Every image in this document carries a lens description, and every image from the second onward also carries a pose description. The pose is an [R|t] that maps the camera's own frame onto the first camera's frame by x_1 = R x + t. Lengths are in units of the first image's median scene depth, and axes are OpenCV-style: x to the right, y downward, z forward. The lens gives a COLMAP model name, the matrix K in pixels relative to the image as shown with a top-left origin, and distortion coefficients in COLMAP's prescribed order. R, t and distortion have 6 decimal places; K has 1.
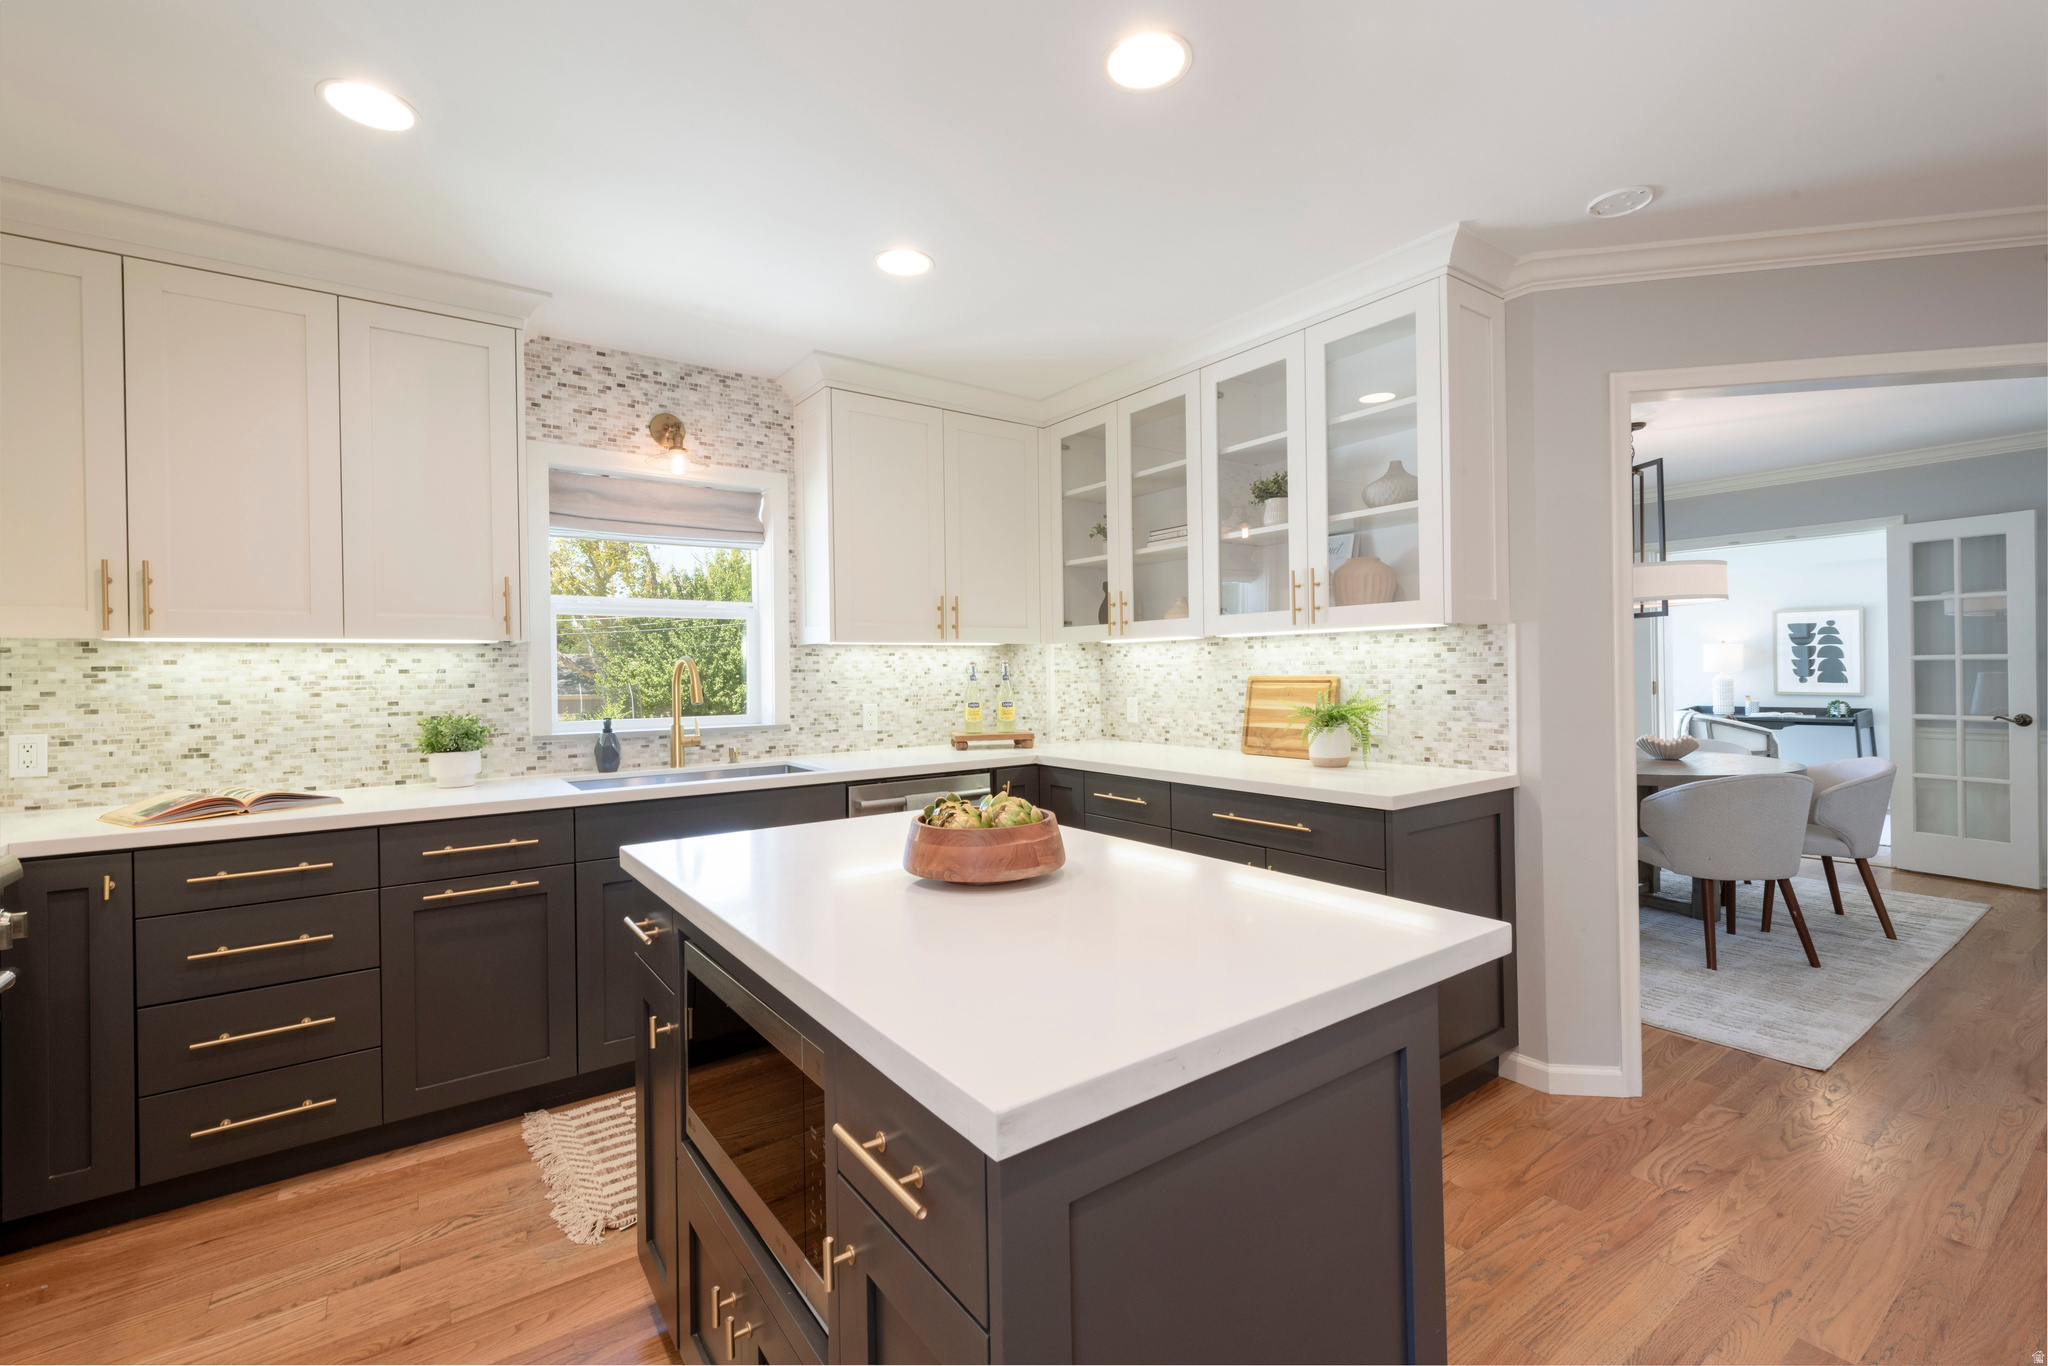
lens RADIAL K [[878.6, 0, 1021.4], [0, 878.6, 675.9], [0, 0, 1]] dist [-0.001143, -0.000105]
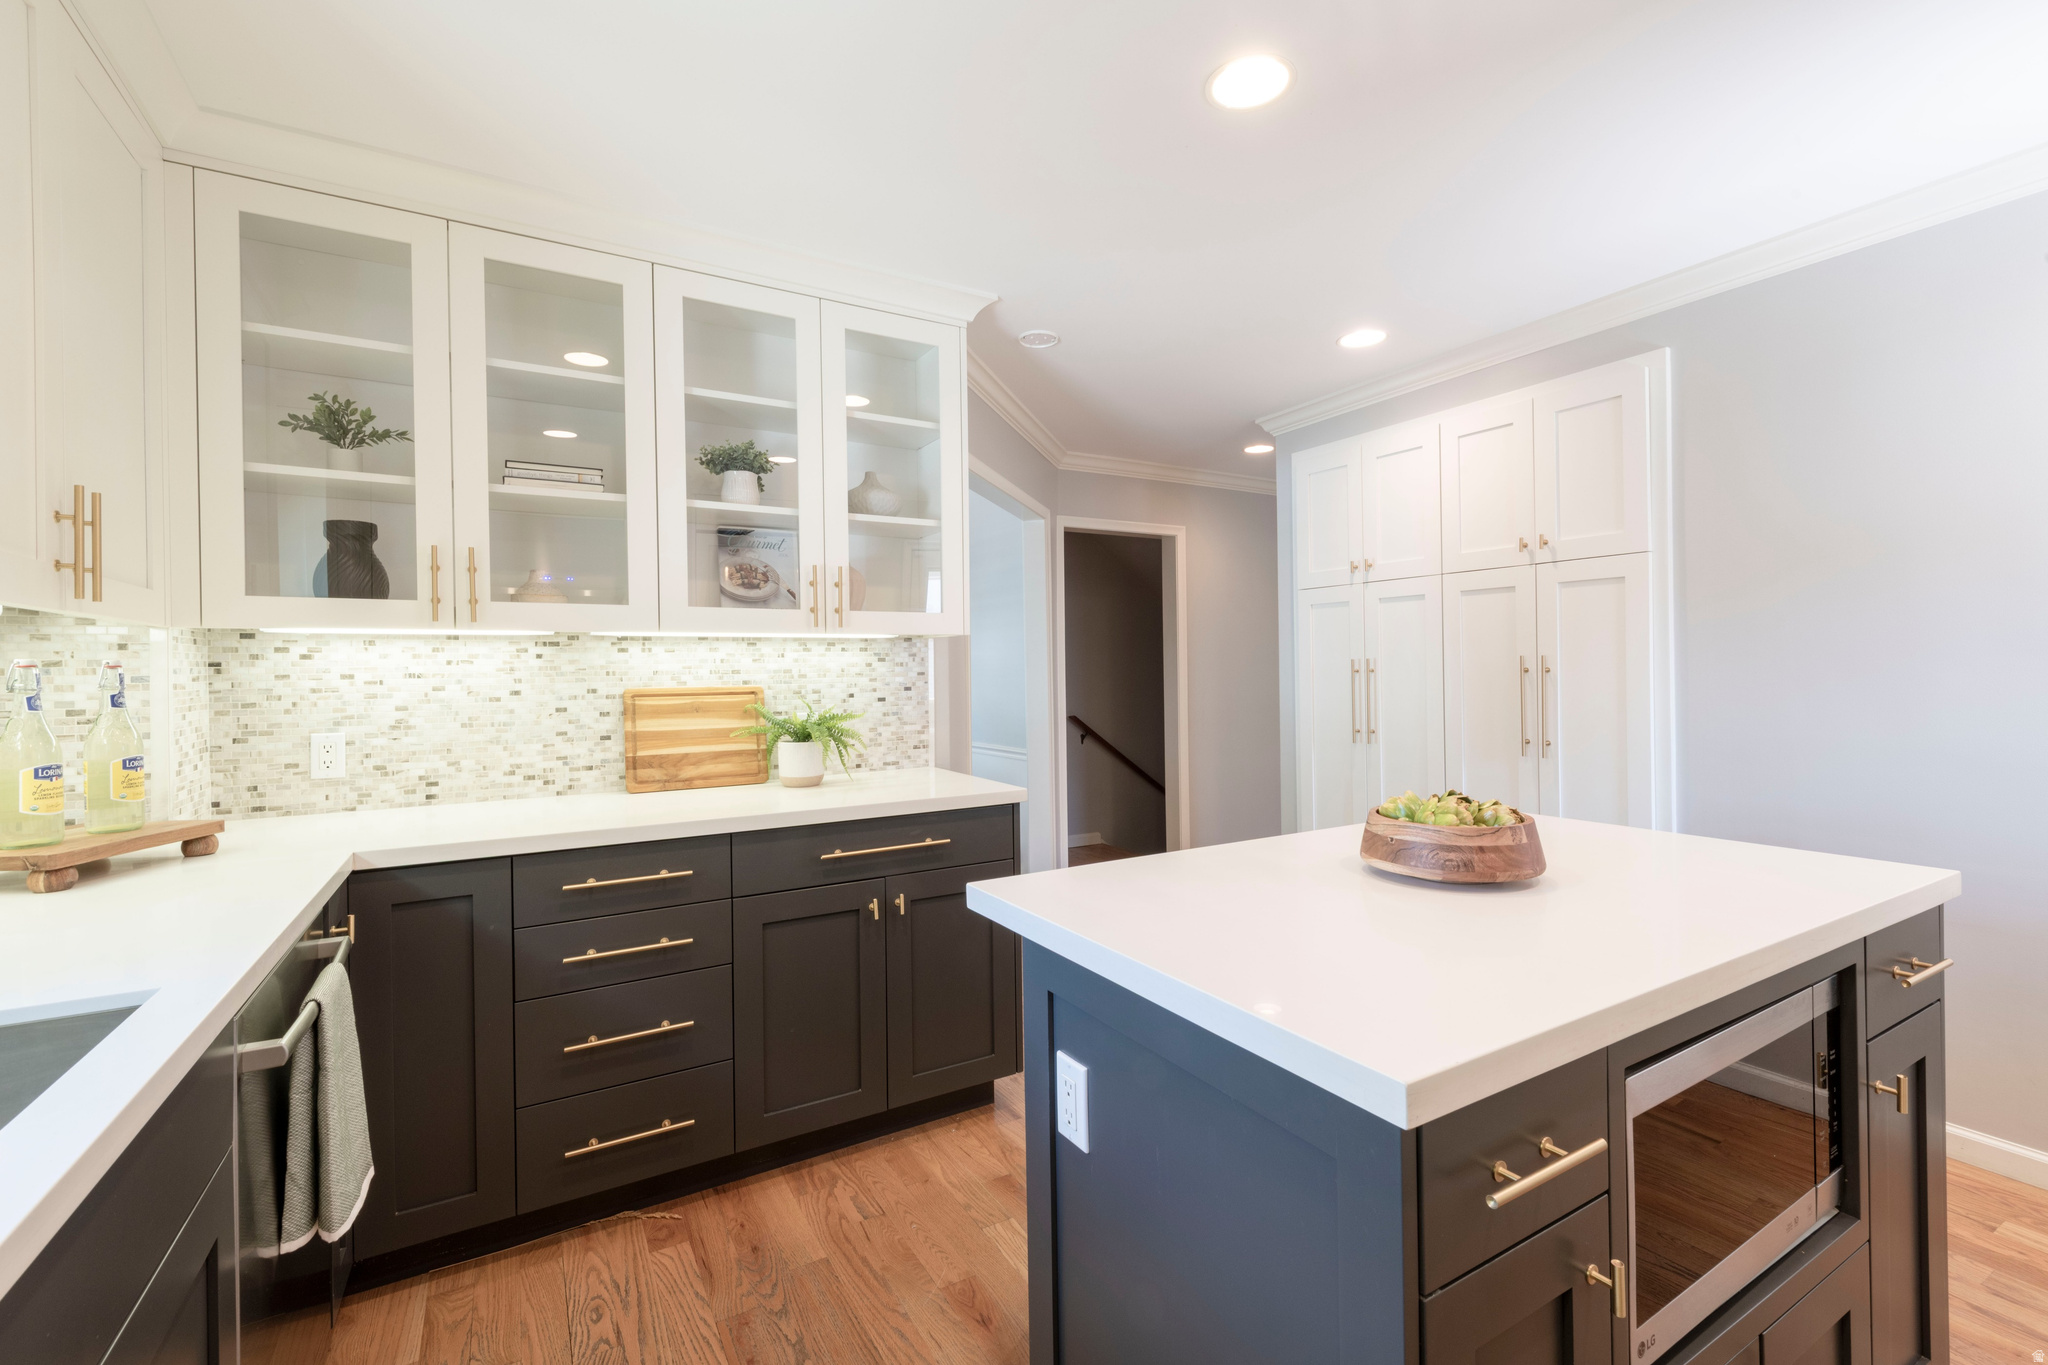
lens RADIAL K [[878.6, 0, 1023.0], [0, 878.6, 672.6], [0, 0, 1]] dist [-0.001143, -0.000105]
pose [[0.083768, 0.013964, 0.996387, -0.467542], [0.021500, 0.999644, -0.015817, 0.005553], [-0.996253, 0.022748, 0.083438, 0.615686]]
